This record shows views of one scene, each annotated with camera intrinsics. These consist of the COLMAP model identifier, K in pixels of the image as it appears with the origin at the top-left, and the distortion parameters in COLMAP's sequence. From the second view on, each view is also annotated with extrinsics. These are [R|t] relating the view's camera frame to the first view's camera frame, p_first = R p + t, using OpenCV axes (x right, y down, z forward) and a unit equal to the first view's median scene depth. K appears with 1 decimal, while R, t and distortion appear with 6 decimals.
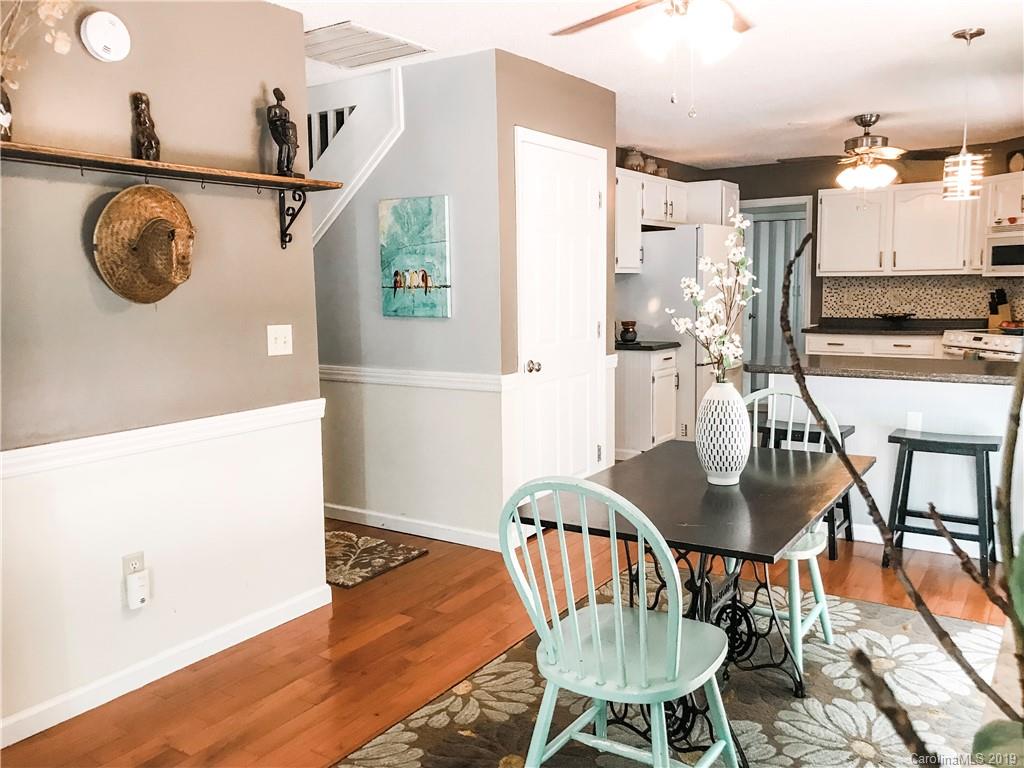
lens RADIAL K [[848.5, 0, 506.6], [0, 848.5, 385.8], [0, 0, 1]] dist [0.044411, -0.045540]
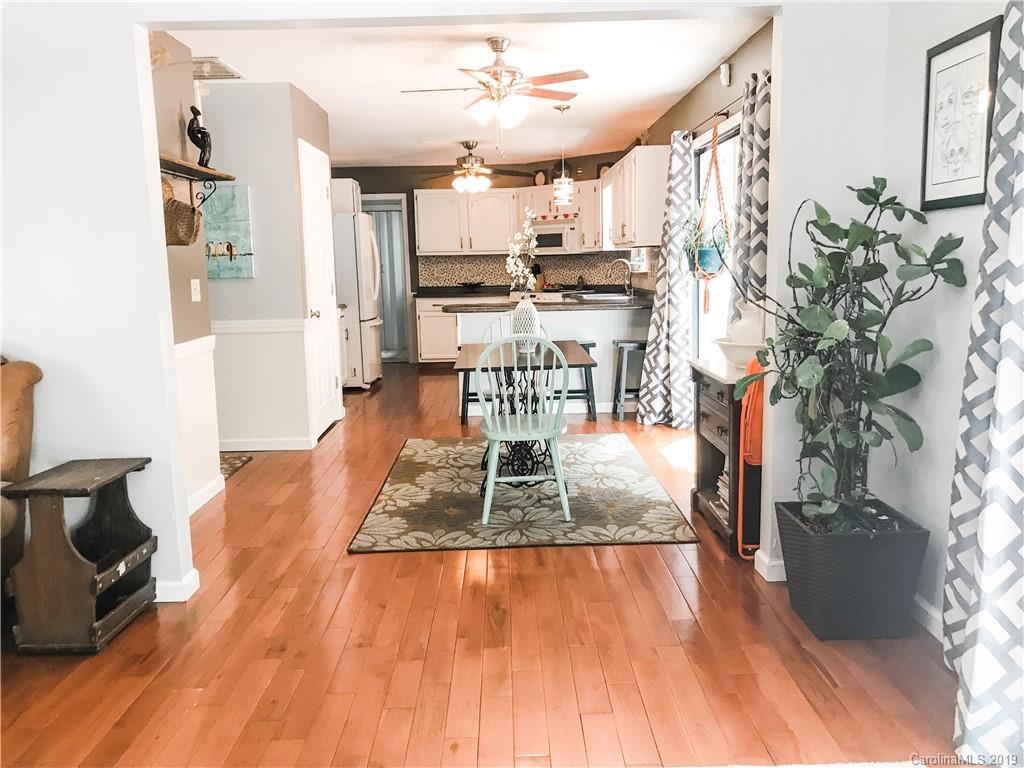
lens RADIAL K [[848.5, 0, 510.9], [0, 848.5, 390.9], [0, 0, 1]] dist [0.044411, -0.045540]
pose [[0.825942, -0.086562, 0.557069, -0.321049], [0.076319, 0.996213, 0.041646, 0.045320], [-0.558565, 0.008118, 0.829421, -0.209054]]
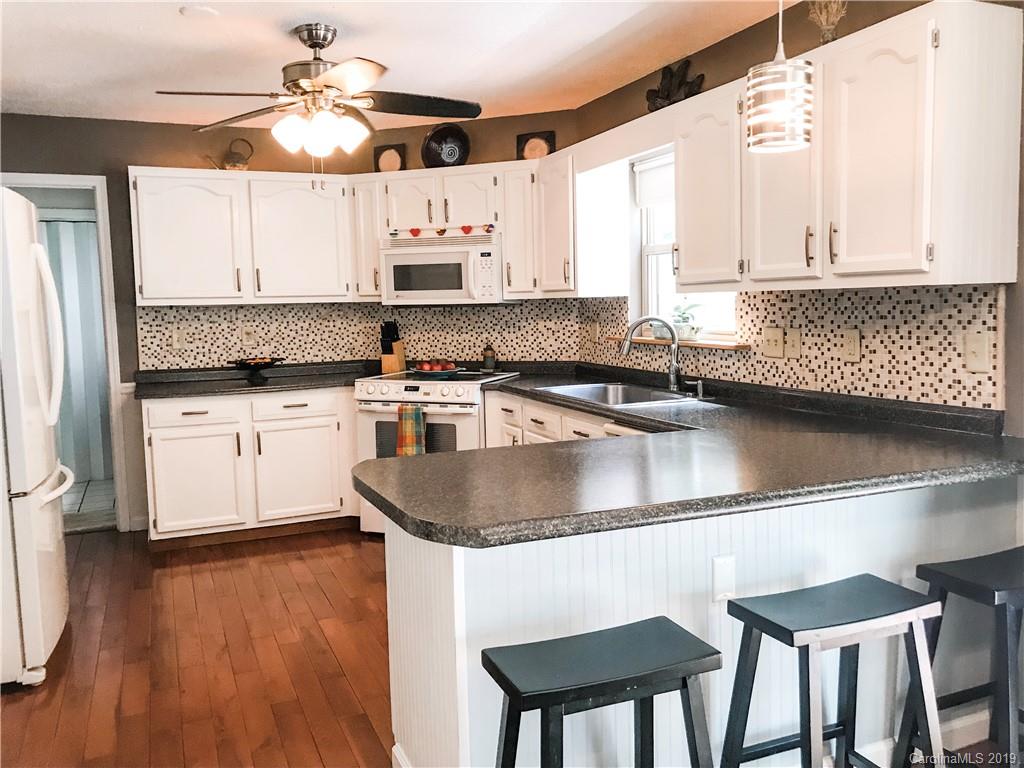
lens RADIAL K [[848.5, 0, 509.4], [0, 848.5, 373.7], [0, 0, 1]] dist [0.044411, -0.045540]
pose [[0.556262, -0.069816, 0.828069, -0.004398], [0.115271, 0.993314, 0.006314, -0.061644], [-0.822974, 0.091940, 0.560590, 0.515380]]
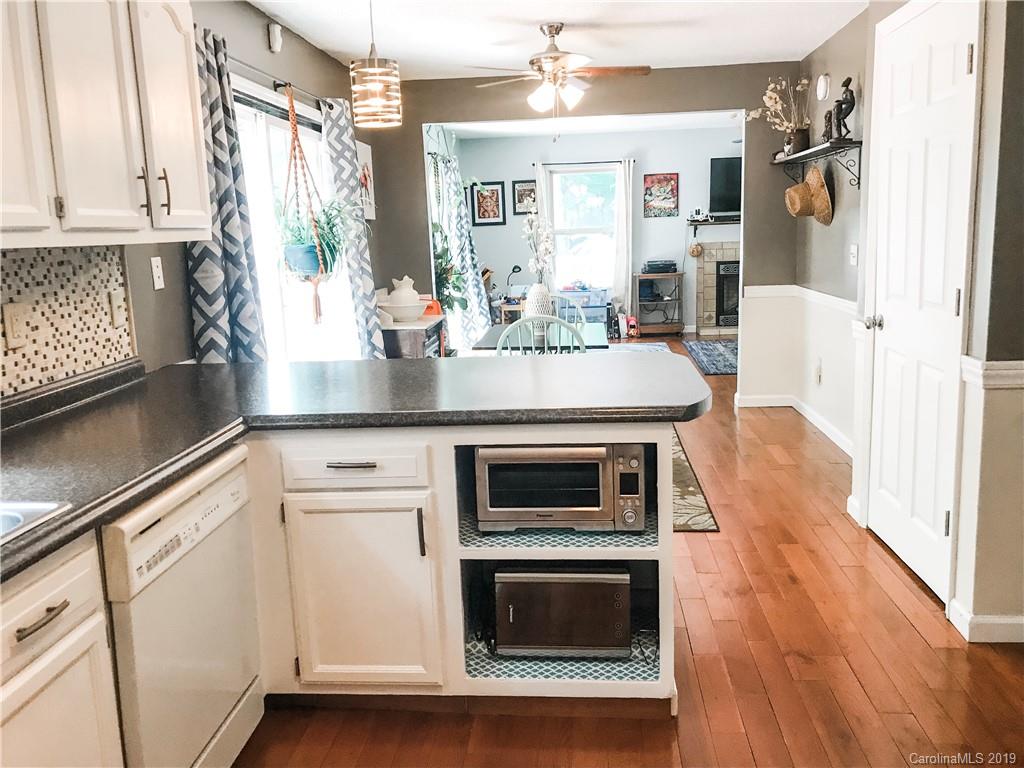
lens RADIAL K [[848.5, 0, 509.4], [0, 848.5, 377.3], [0, 0, 1]] dist [0.044411, -0.045540]
pose [[-0.876149, 0.129800, -0.464235, 0.475223], [-0.007058, 0.959506, 0.281598, -0.131497], [0.481988, 0.249999, -0.839755, 1.014908]]
